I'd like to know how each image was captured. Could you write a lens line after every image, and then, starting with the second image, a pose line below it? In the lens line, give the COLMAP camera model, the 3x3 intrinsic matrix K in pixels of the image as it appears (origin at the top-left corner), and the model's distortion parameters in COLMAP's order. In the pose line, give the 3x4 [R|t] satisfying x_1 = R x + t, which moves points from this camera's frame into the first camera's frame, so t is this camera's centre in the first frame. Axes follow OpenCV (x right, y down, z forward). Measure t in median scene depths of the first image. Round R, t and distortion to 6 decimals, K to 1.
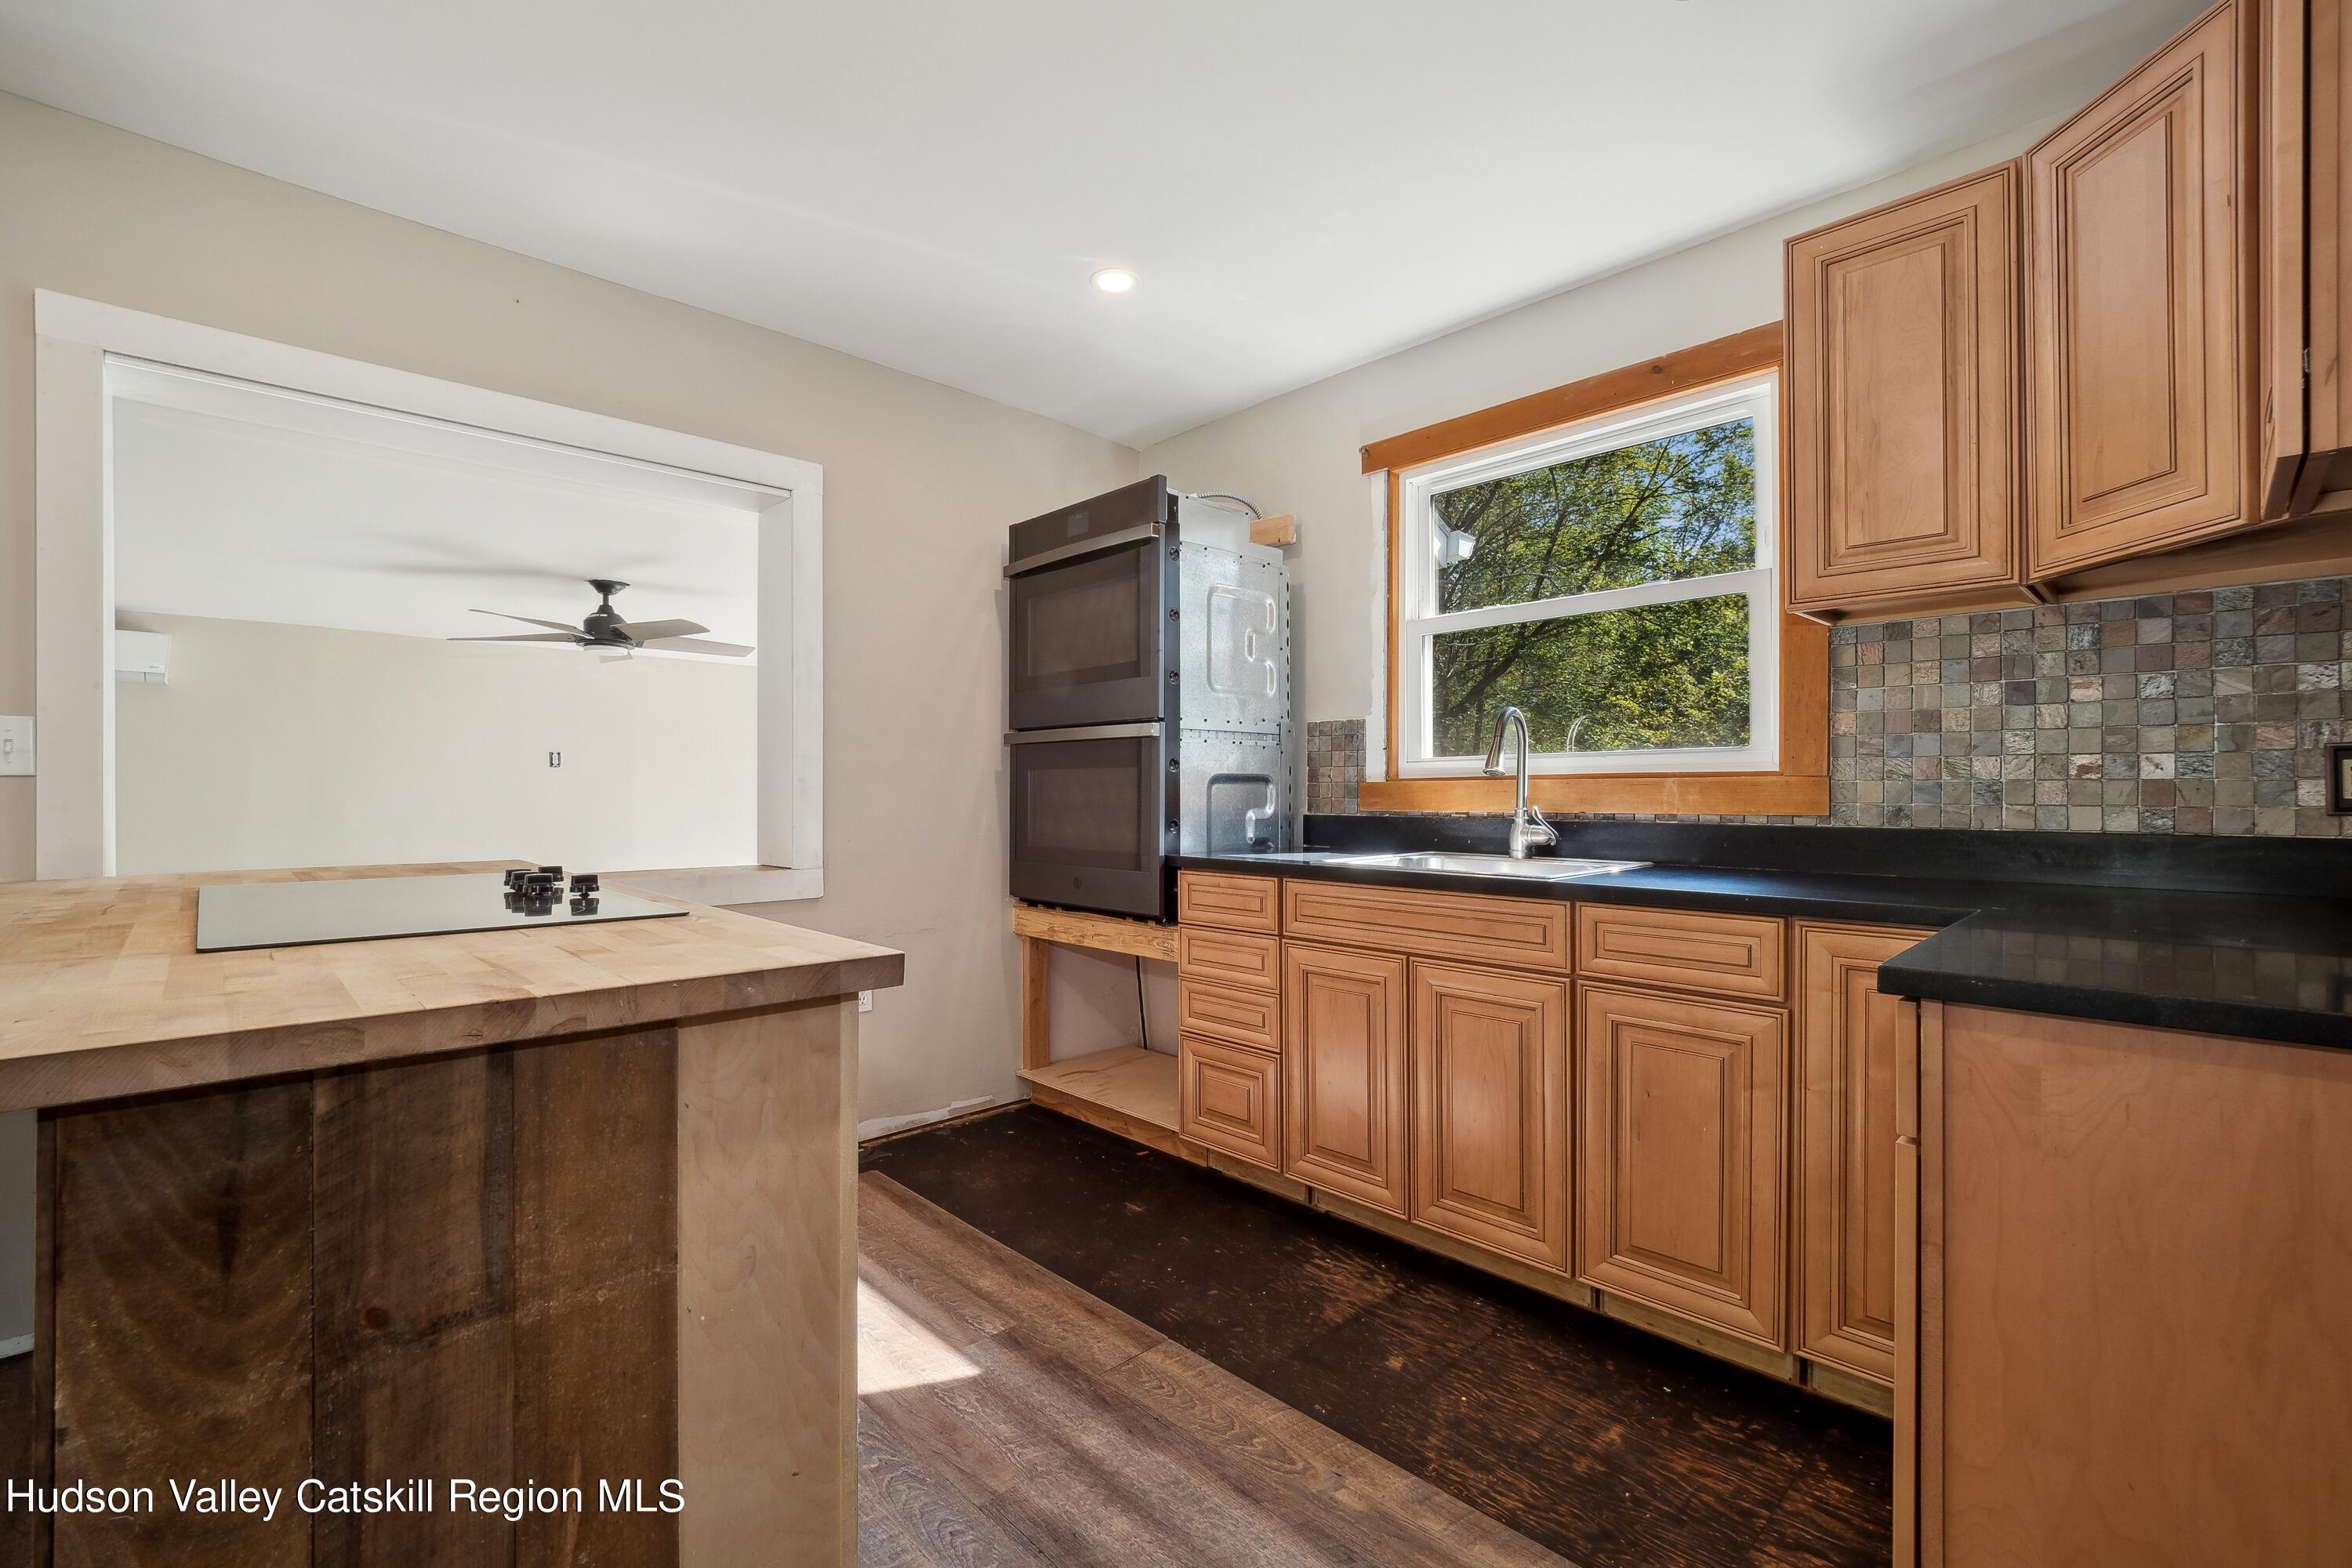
lens RADIAL K [[1008.5, 0, 1169.3], [0, 1008.5, 783.2], [0, 0, 1]] dist [-0.004308, -0.001457]
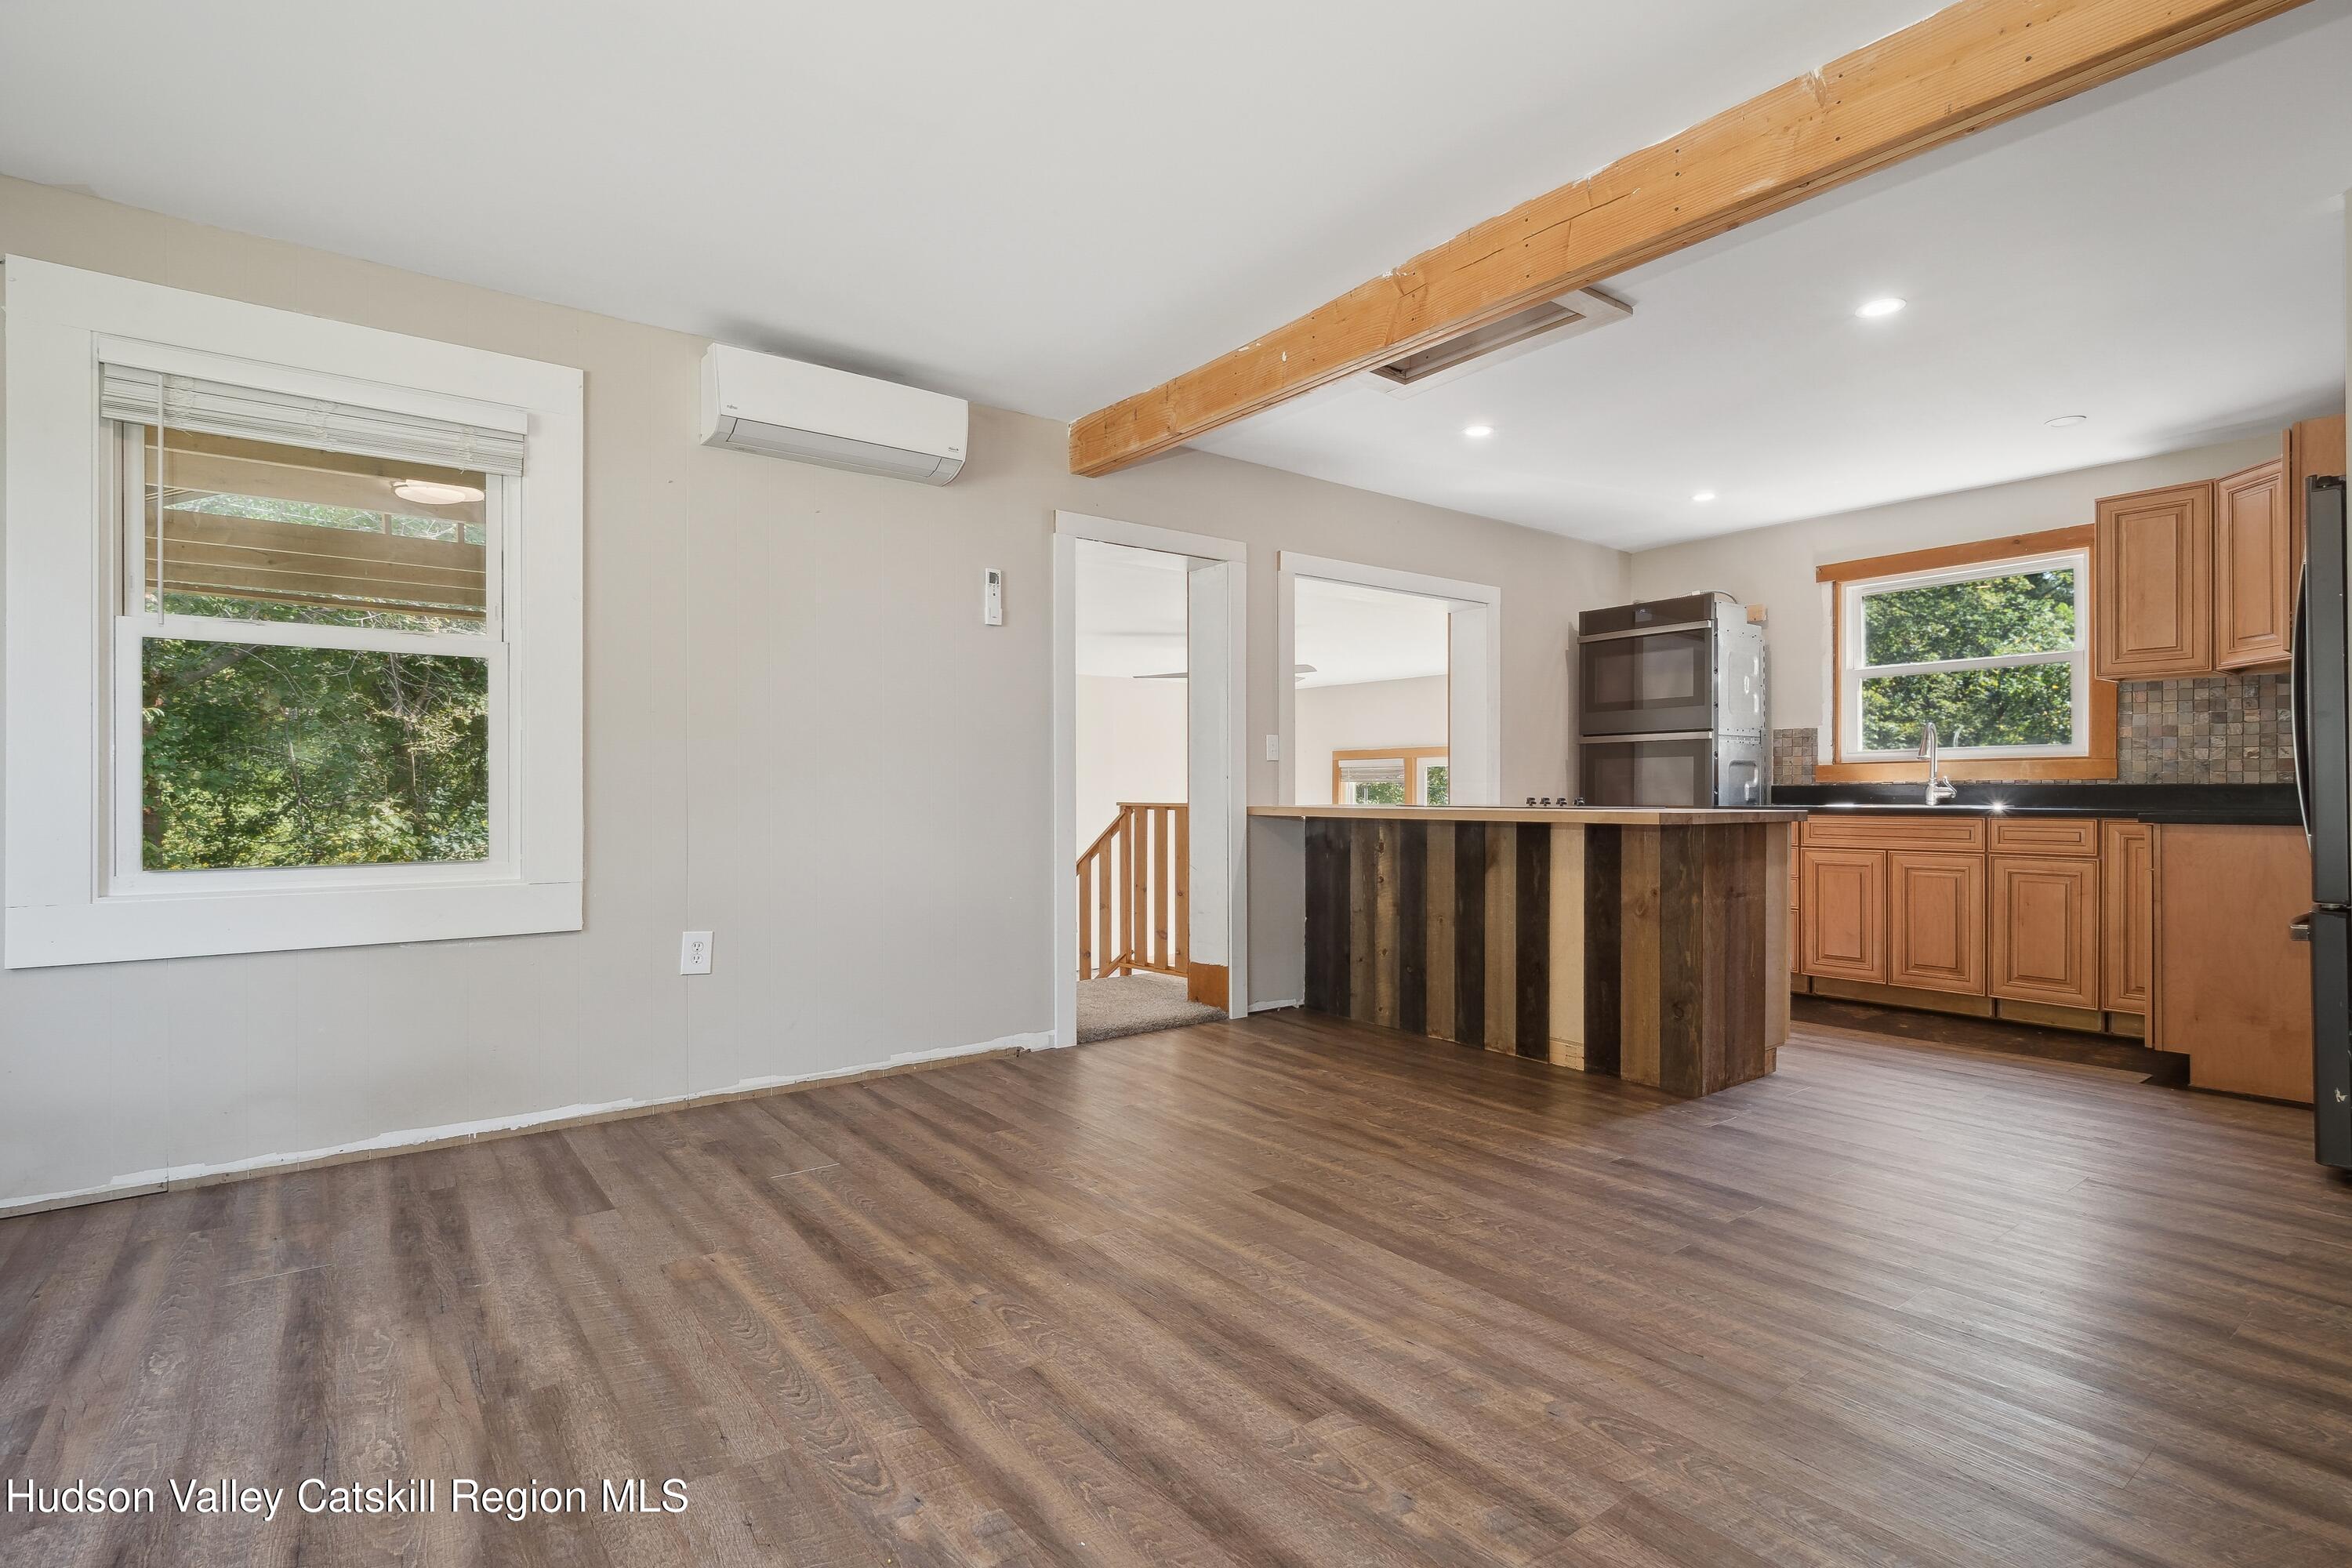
lens RADIAL K [[1131.3, 0, 1180.4], [0, 1131.3, 787.6], [0, 0, 1]] dist [0.001420, 0.001861]
pose [[0.994811, -0.000932, -0.101736, -0.924219], [0.001329, 0.999992, 0.003832, 0.037989], [0.101731, -0.003947, 0.994804, -1.365360]]
